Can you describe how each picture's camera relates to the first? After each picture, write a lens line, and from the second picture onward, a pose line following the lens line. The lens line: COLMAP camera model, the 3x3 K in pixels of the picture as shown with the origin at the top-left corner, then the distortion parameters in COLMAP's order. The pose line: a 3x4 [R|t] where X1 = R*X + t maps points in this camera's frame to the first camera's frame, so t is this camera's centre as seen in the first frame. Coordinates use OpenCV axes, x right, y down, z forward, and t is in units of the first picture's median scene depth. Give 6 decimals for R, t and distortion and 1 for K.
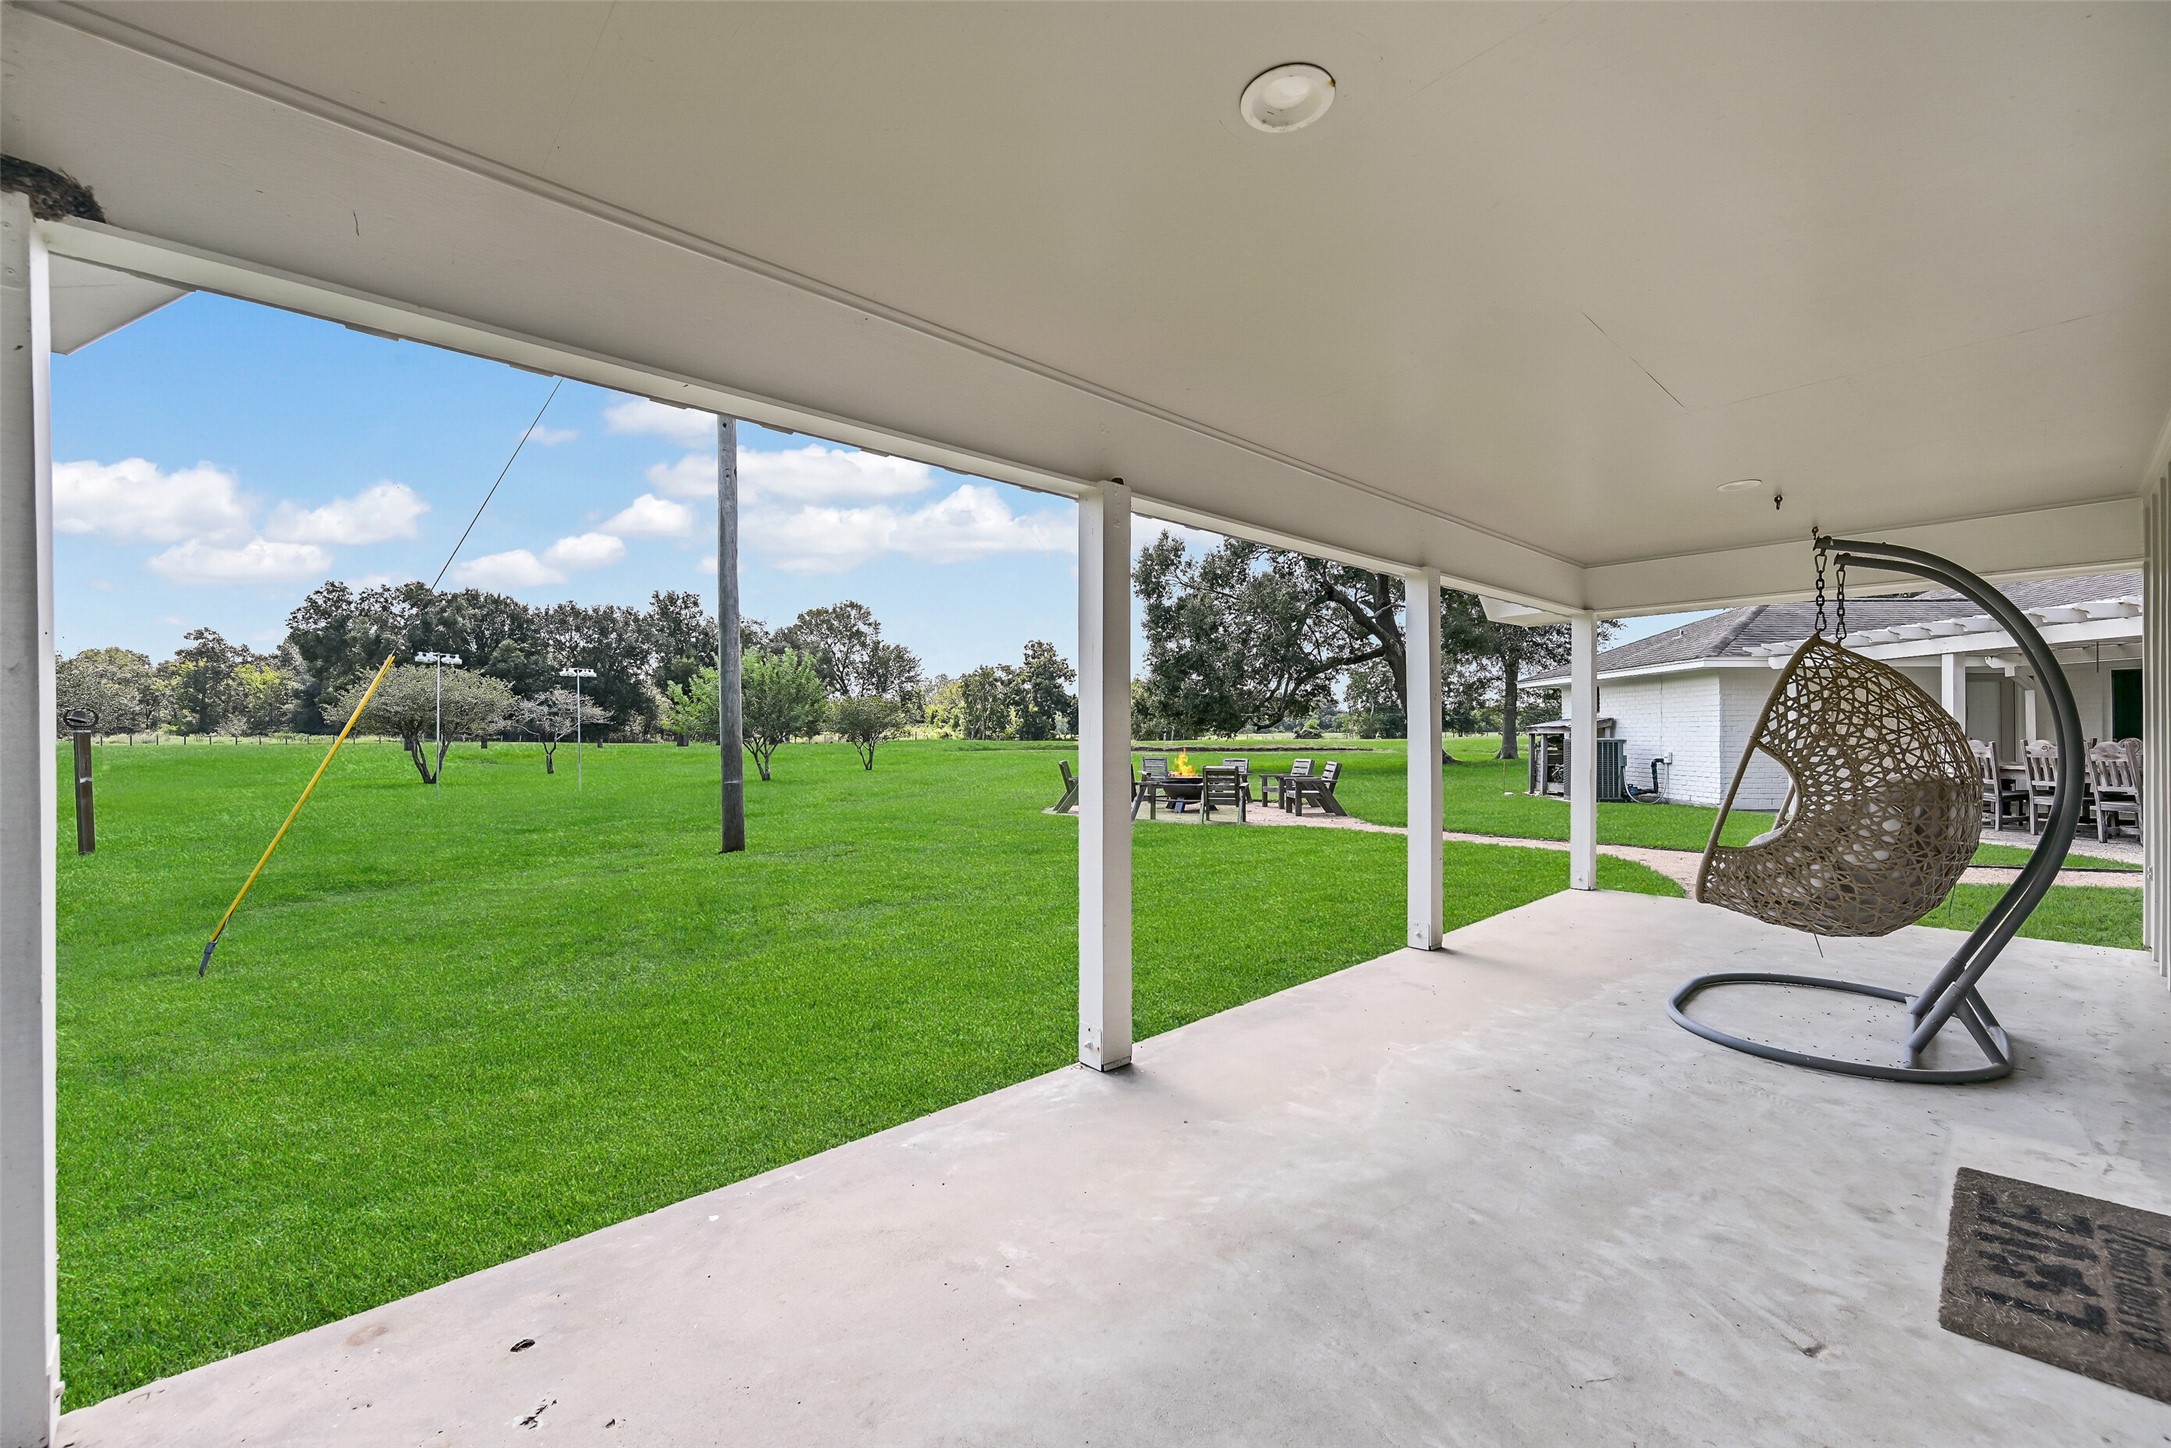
lens RADIAL K [[871.4, 0, 1082.3], [0, 871.4, 721.3], [0, 0, 1]] dist [-0.001800, 0.000492]
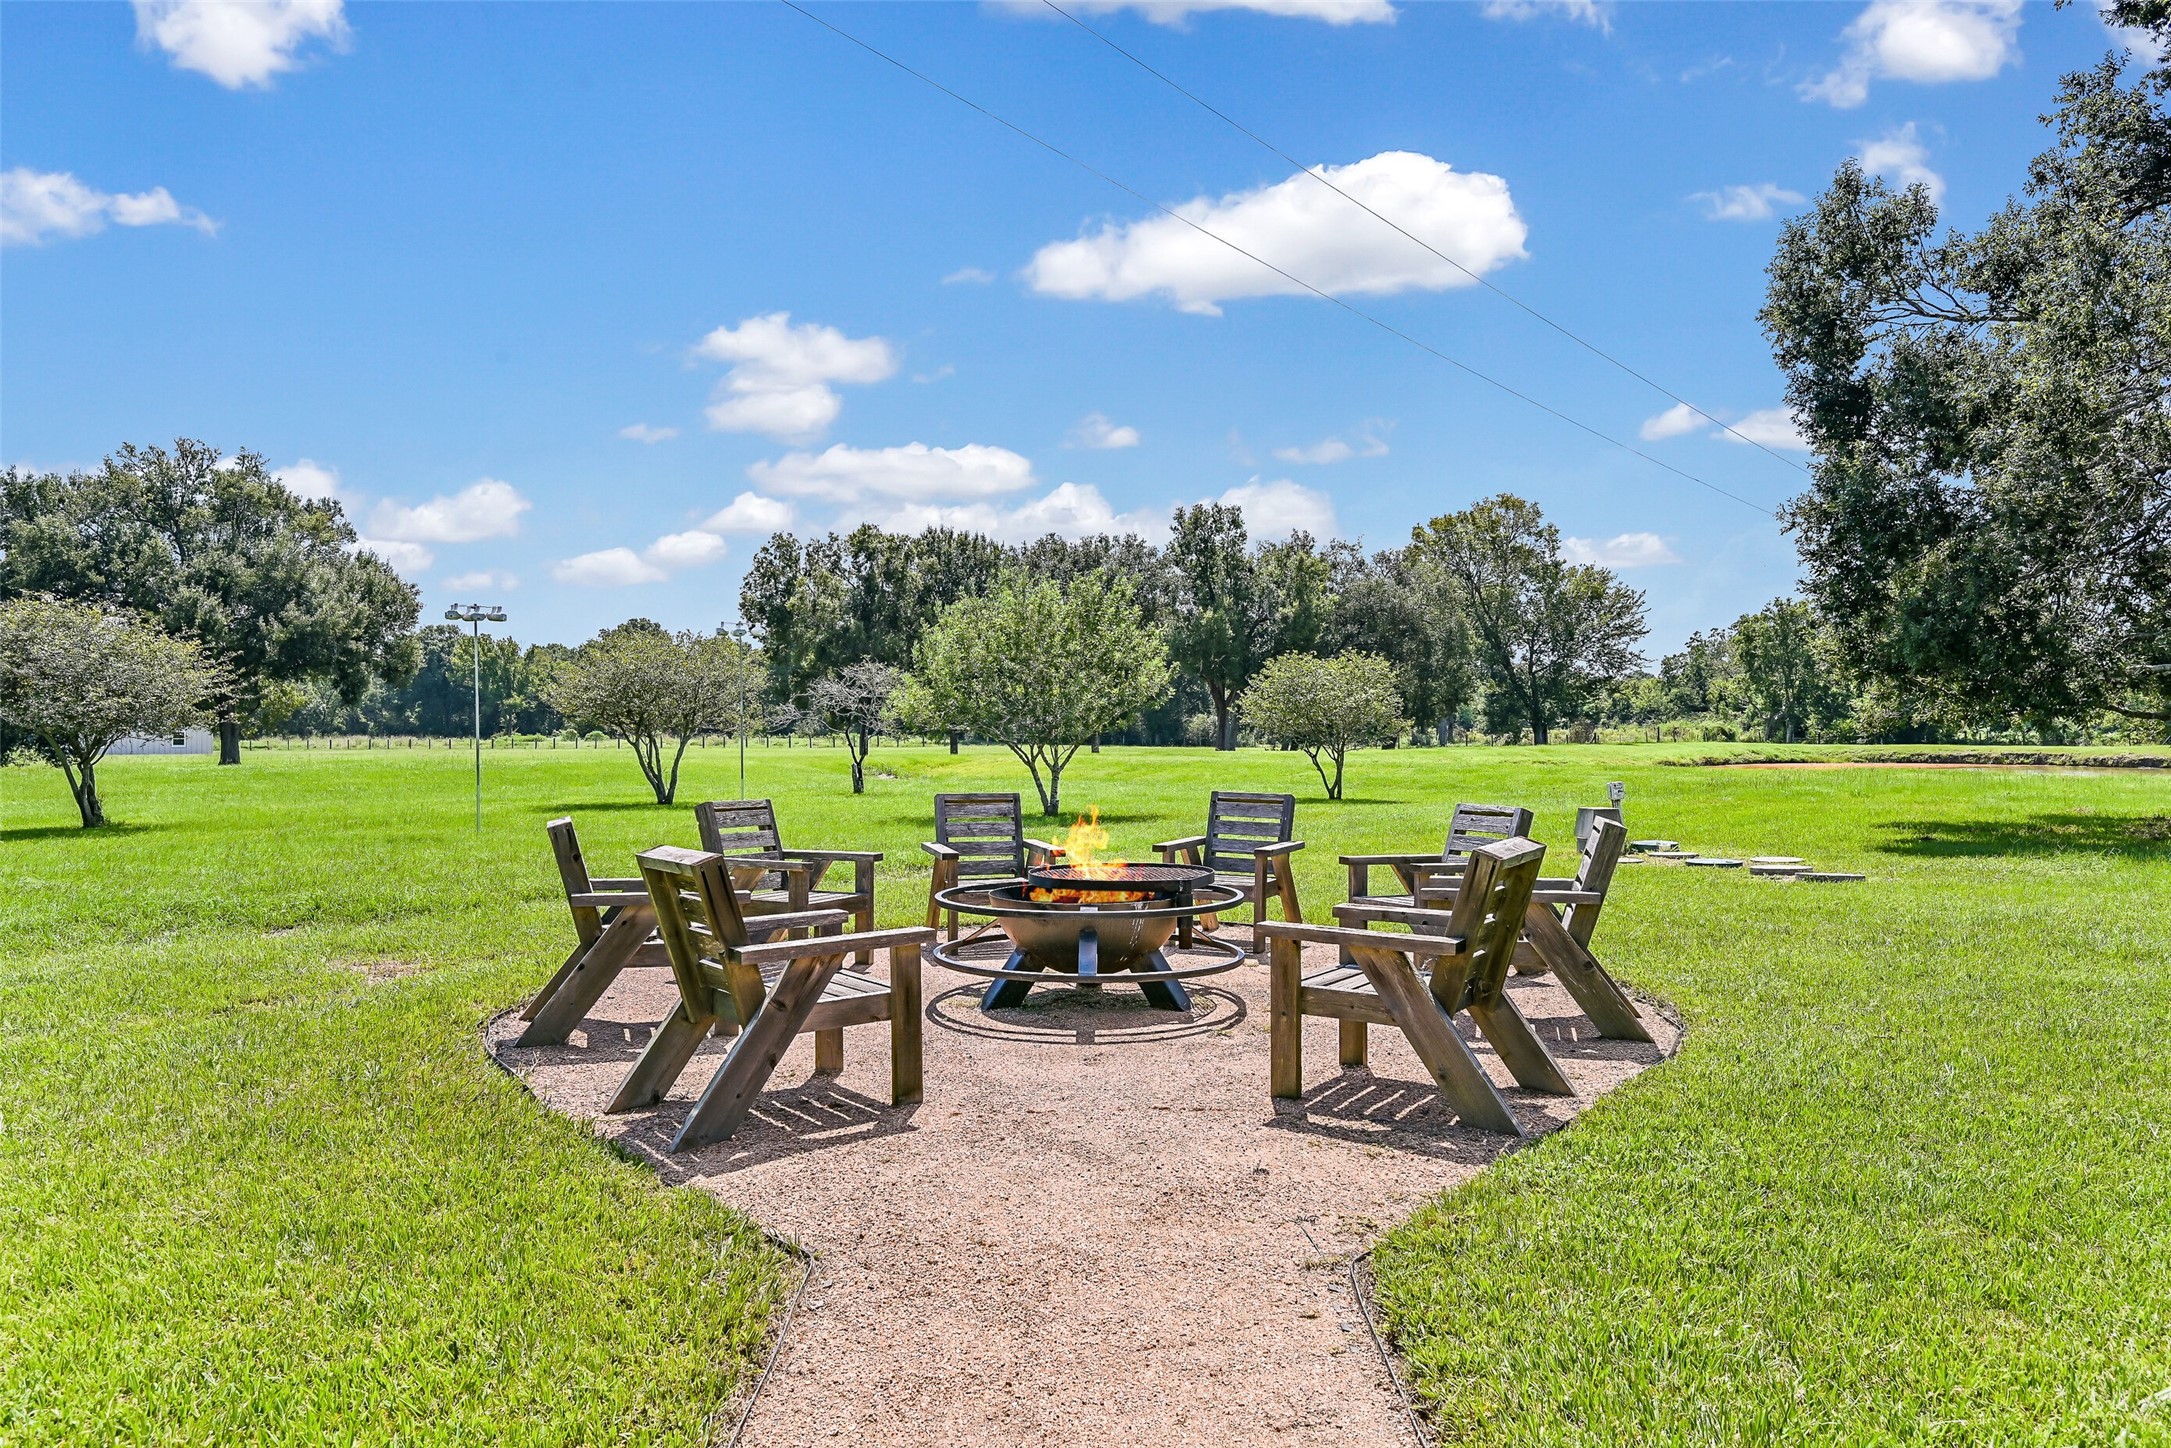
lens RADIAL K [[1432.7, 0, 1086.7], [0, 1432.7, 720.7], [0, 0, 1]] dist [0.003128, 0.000071]
pose [[0.811929, -0.009454, -0.583679, 0.064998], [0.012557, 0.999920, 0.001270, 0.003490], [0.583620, -0.008360, 0.811984, 0.106641]]
